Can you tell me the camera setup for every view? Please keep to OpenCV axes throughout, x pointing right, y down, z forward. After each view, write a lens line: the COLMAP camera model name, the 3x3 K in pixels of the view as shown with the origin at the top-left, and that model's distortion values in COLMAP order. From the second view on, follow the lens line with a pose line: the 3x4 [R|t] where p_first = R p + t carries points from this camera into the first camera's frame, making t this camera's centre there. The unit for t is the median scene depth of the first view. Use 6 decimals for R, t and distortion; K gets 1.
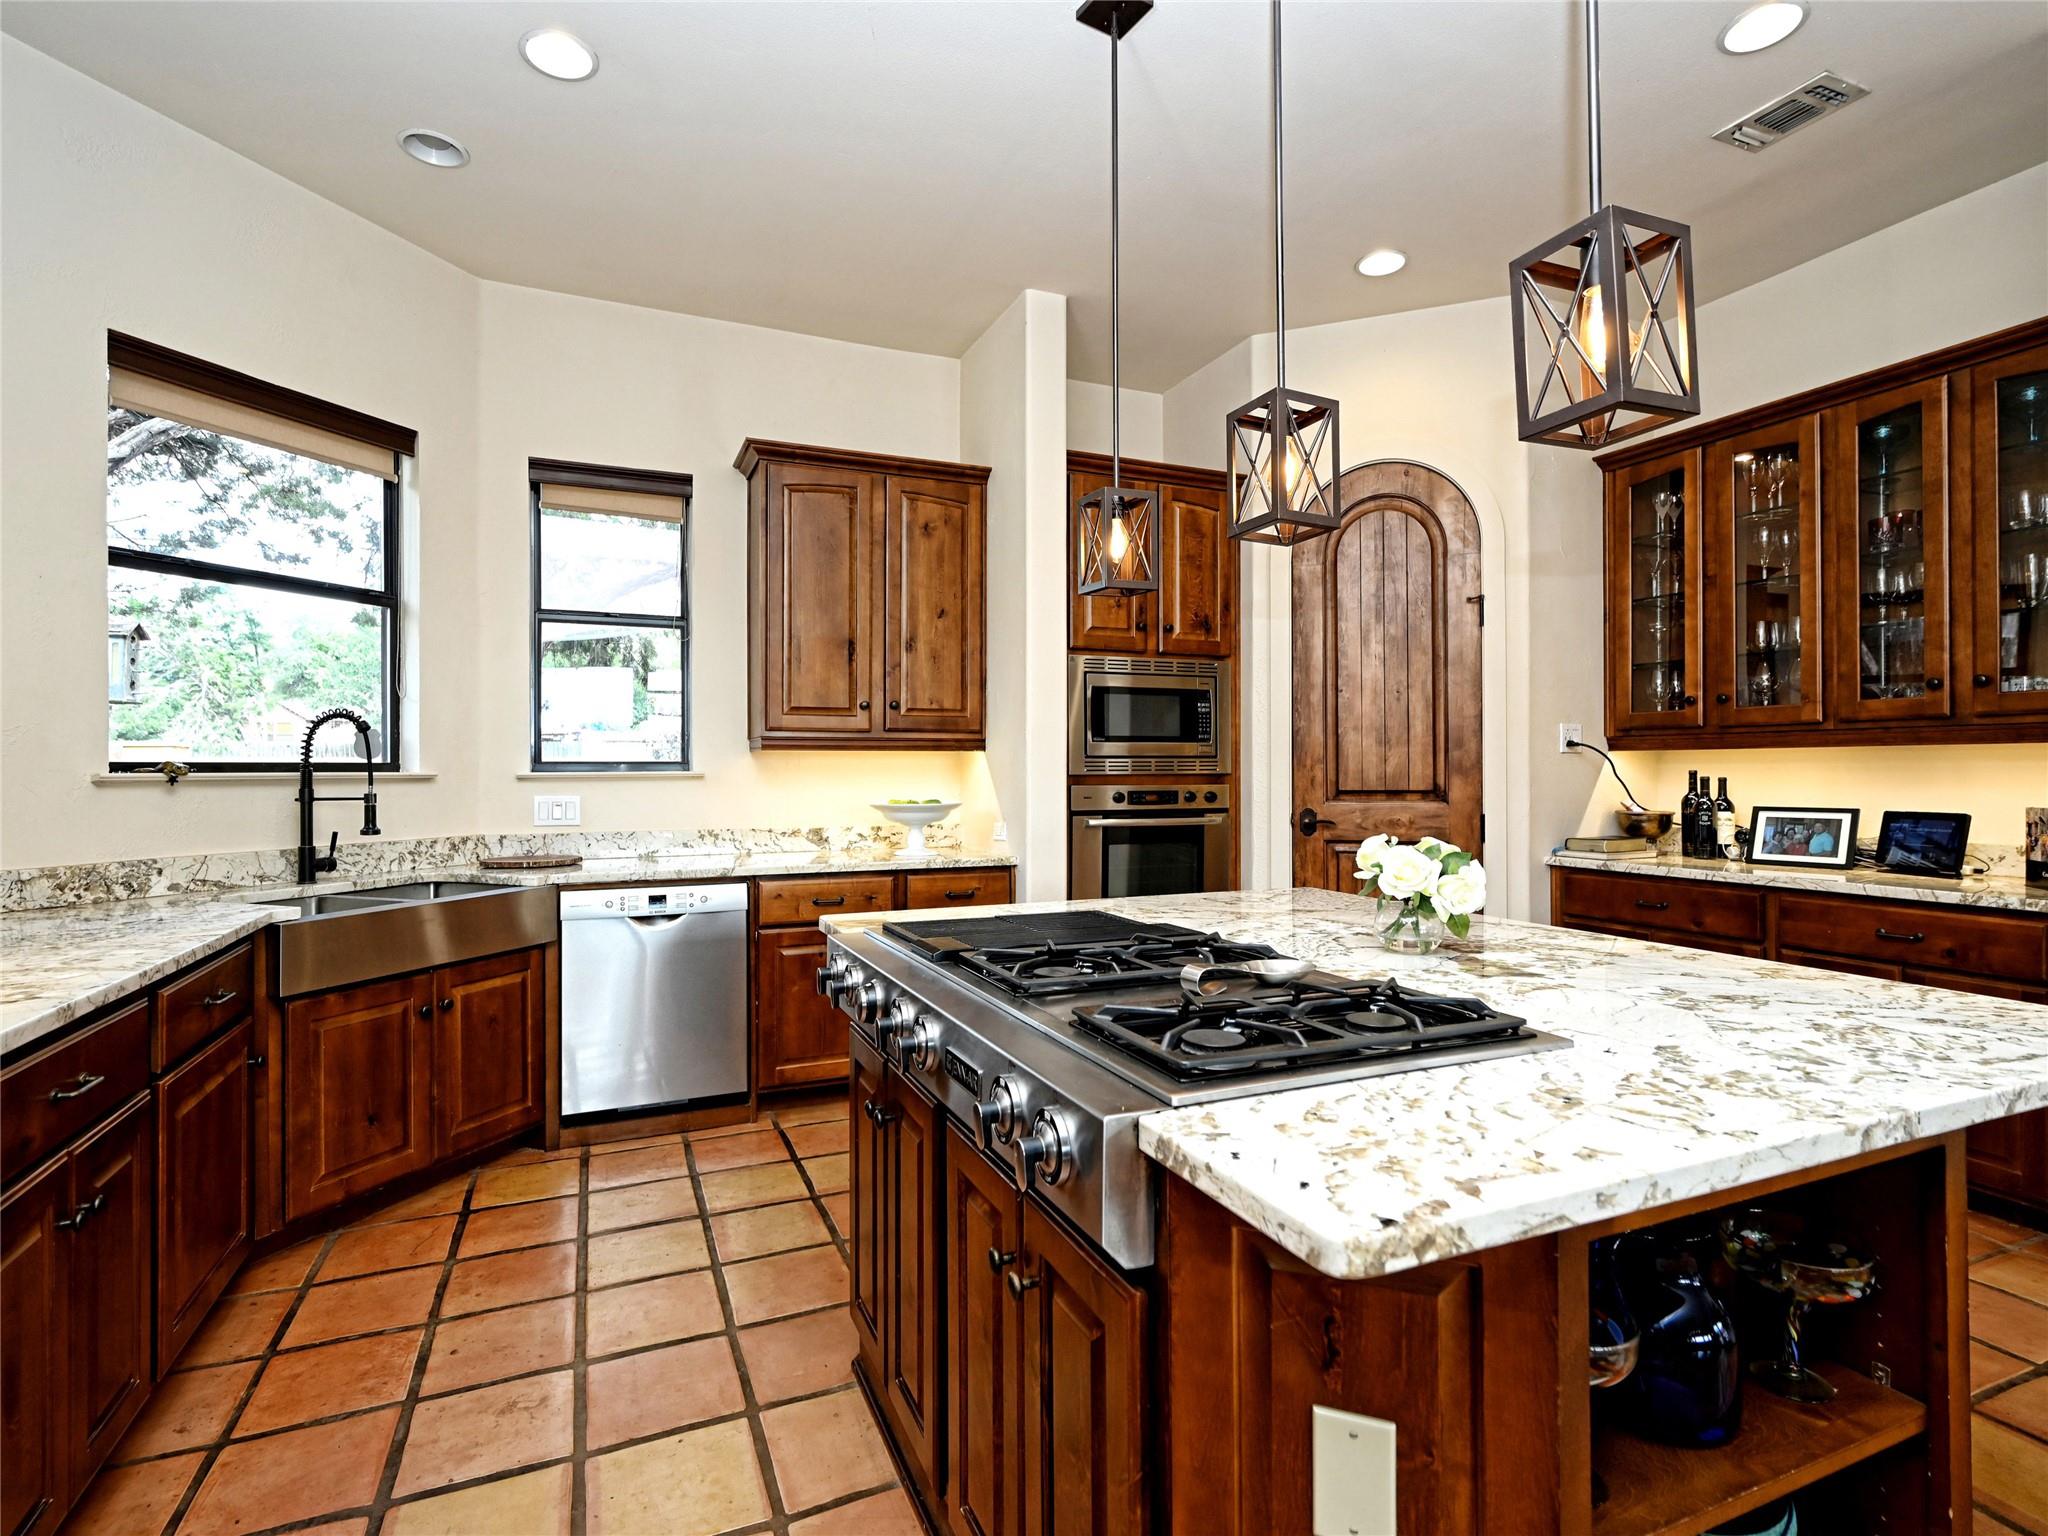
lens RADIAL K [[1017.8, 0, 1012.1], [0, 1017.8, 771.1], [0, 0, 1]] dist [-0.000354, 0.000306]
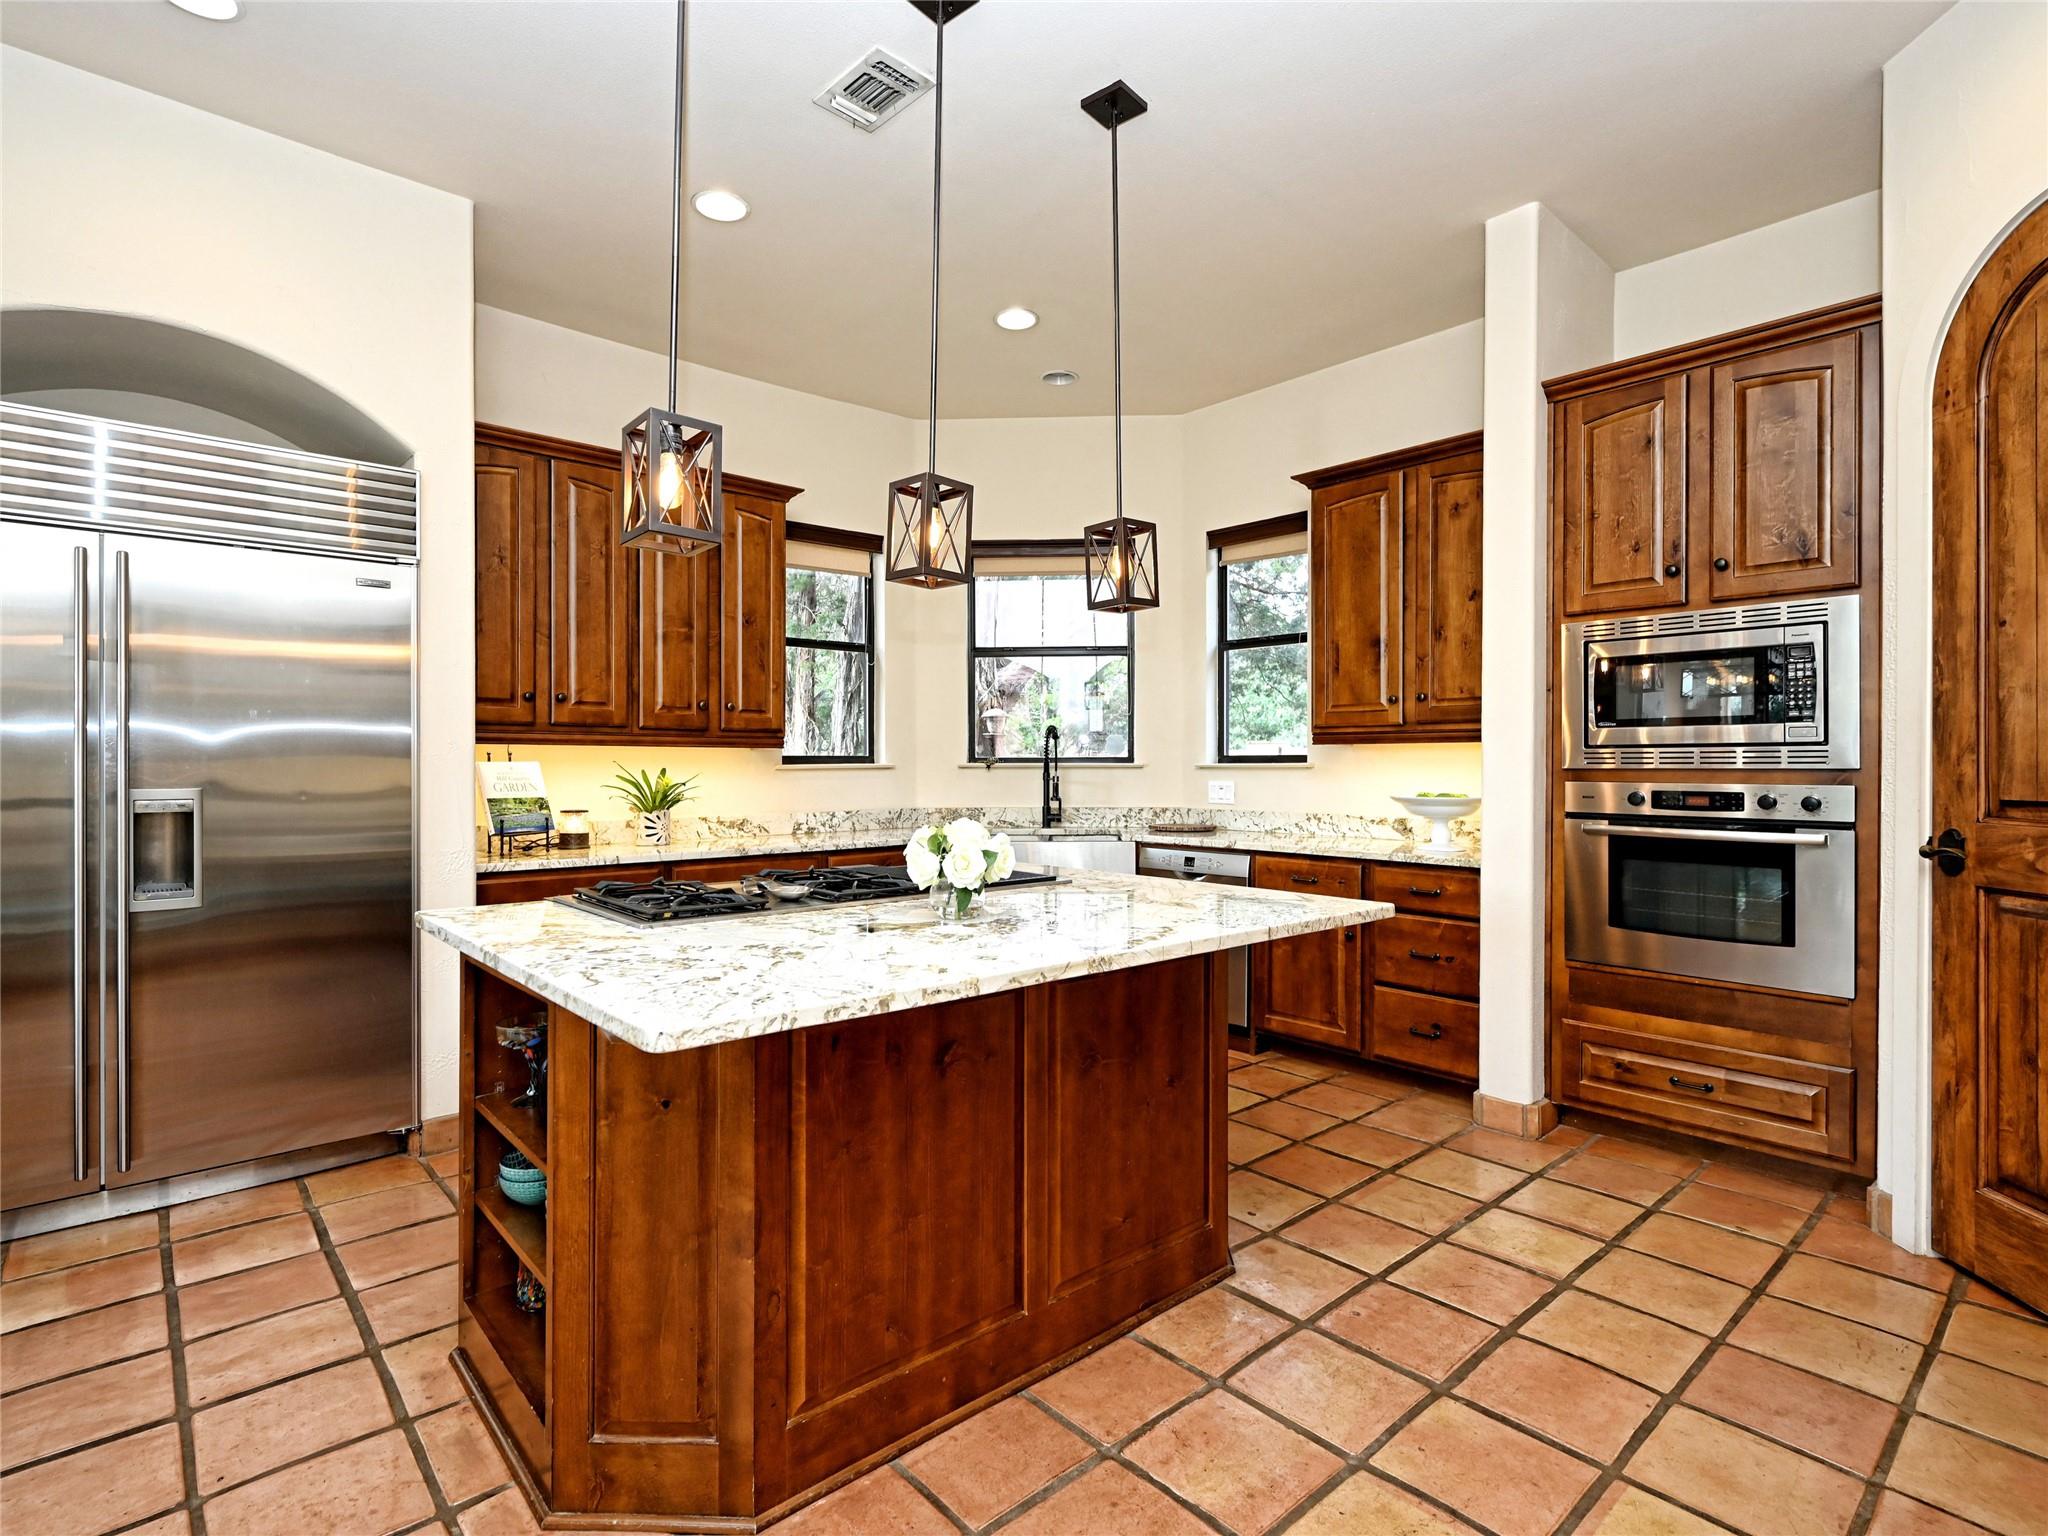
lens RADIAL K [[1017.8, 0, 1002.6], [0, 1017.8, 761.4], [0, 0, 1]] dist [-0.000354, 0.000306]
pose [[0.308386, 0.000956, -0.951261, 0.695483], [-0.004457, 0.999990, -0.000440, 0.000321], [0.951251, 0.004375, 0.308387, 0.306056]]
